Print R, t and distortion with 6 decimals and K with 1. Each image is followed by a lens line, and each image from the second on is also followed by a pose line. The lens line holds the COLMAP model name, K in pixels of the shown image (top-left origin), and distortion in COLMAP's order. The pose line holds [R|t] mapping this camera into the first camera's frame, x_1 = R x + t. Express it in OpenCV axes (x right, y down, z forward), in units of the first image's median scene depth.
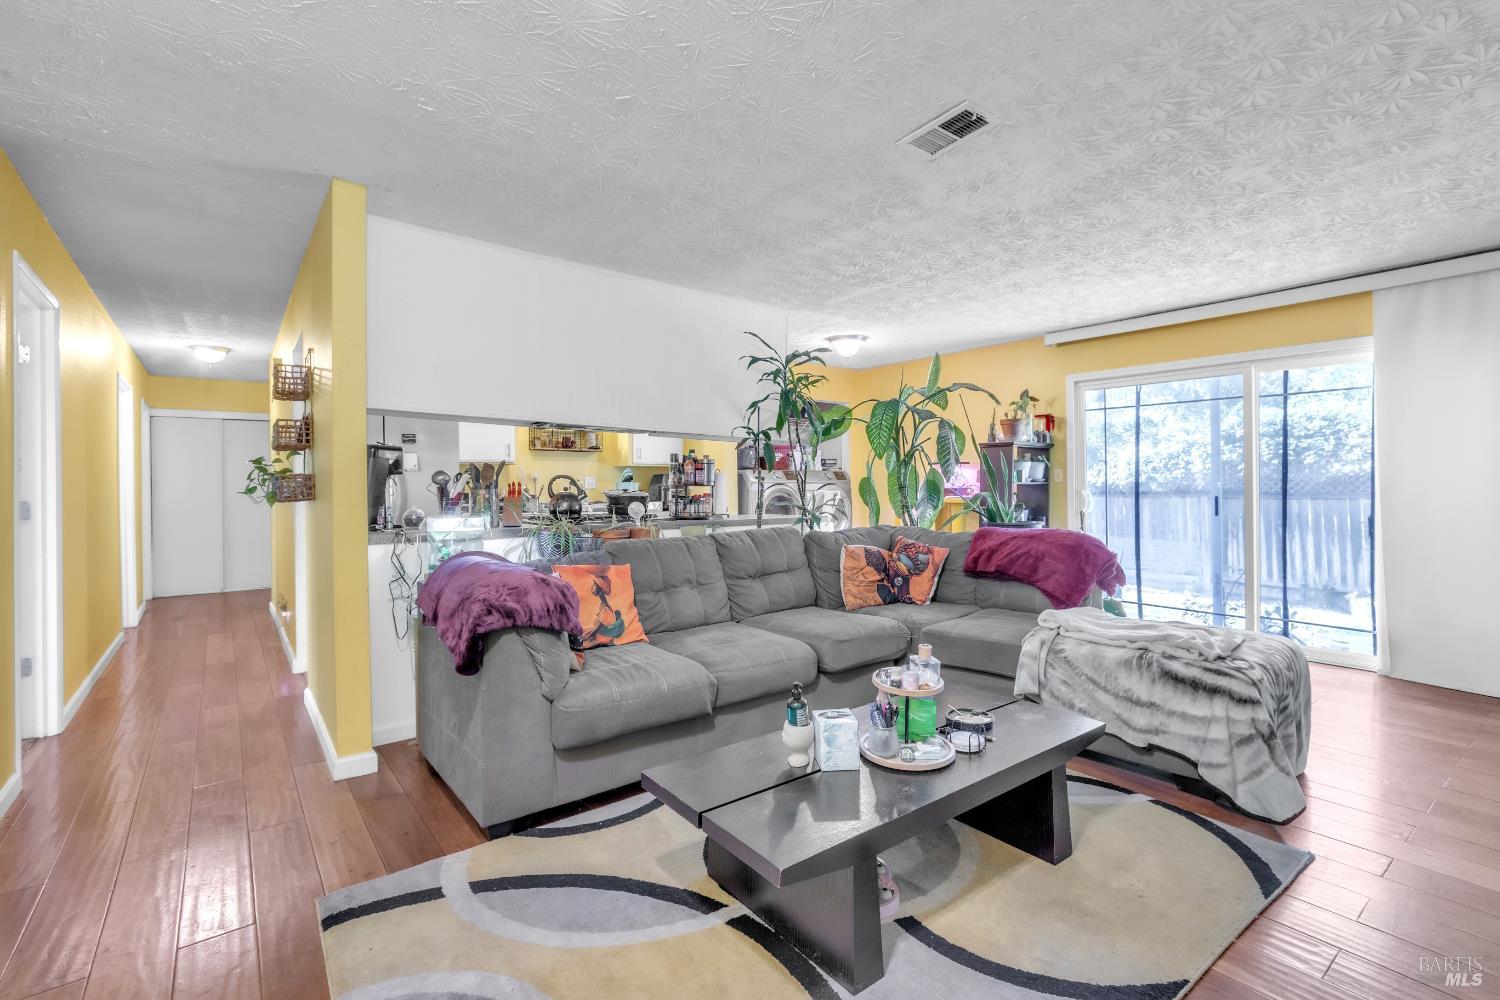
lens RADIAL K [[679.1, 0, 747.8], [0, 679.1, 485.3], [0, 0, 1]] dist [0.012026, 0.000046]
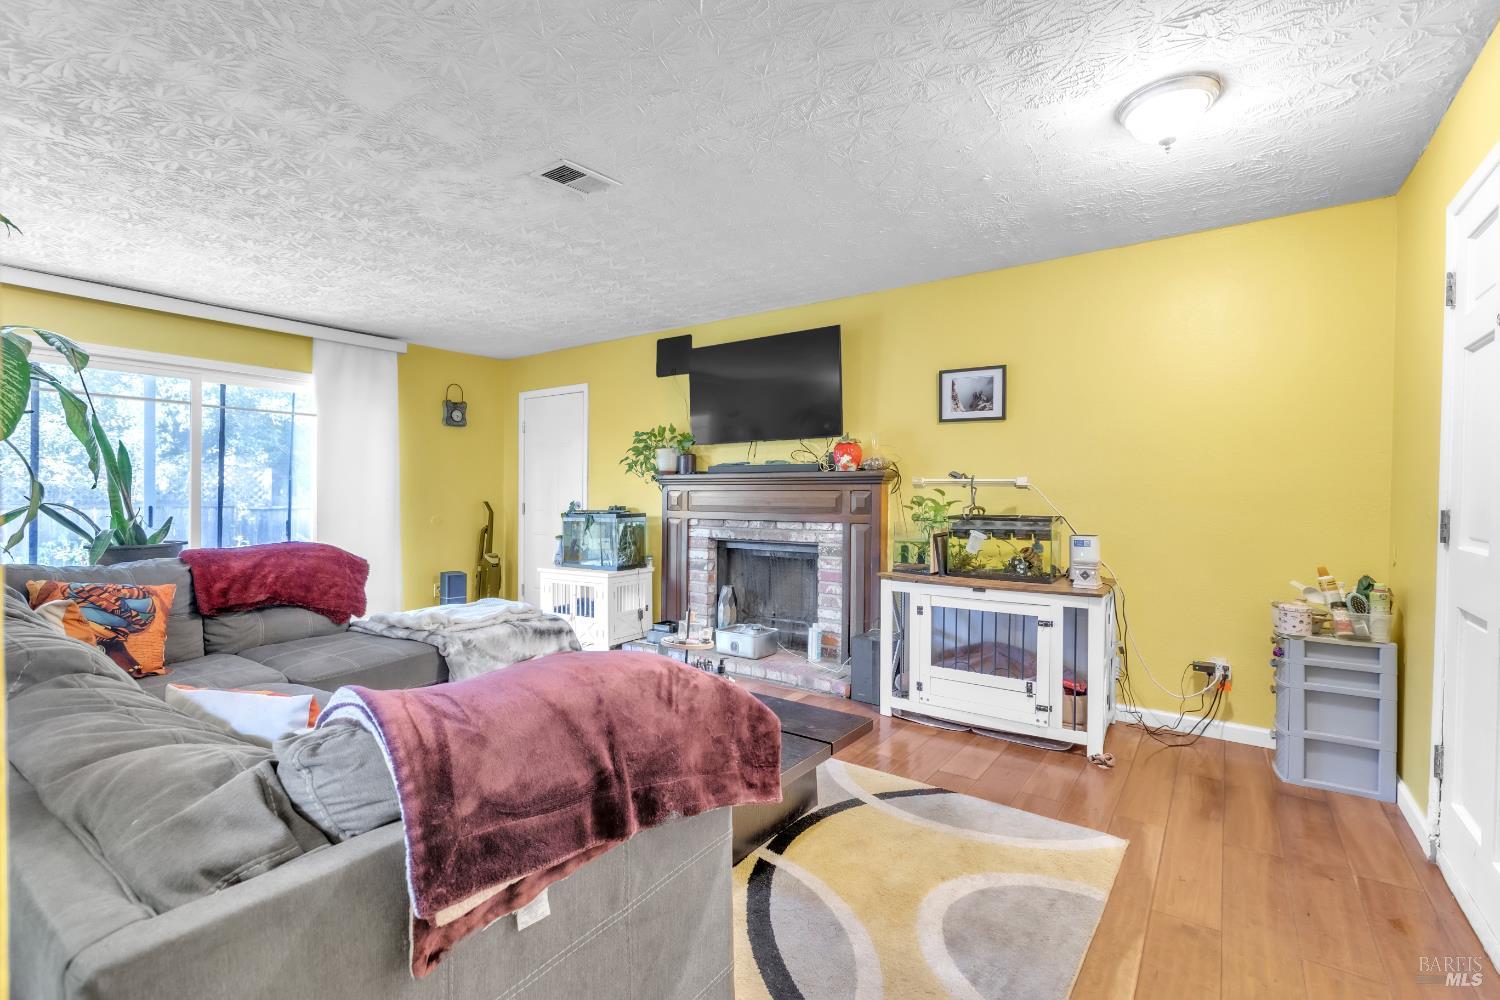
lens RADIAL K [[679.1, 0, 749.6], [0, 679.1, 496.6], [0, 0, 1]] dist [0.012026, 0.000046]
pose [[-0.295500, 0.001867, 0.955341, -0.618745], [0.002525, 0.999996, -0.001173, 0.008301], [-0.955339, 0.002065, -0.295504, 0.751328]]
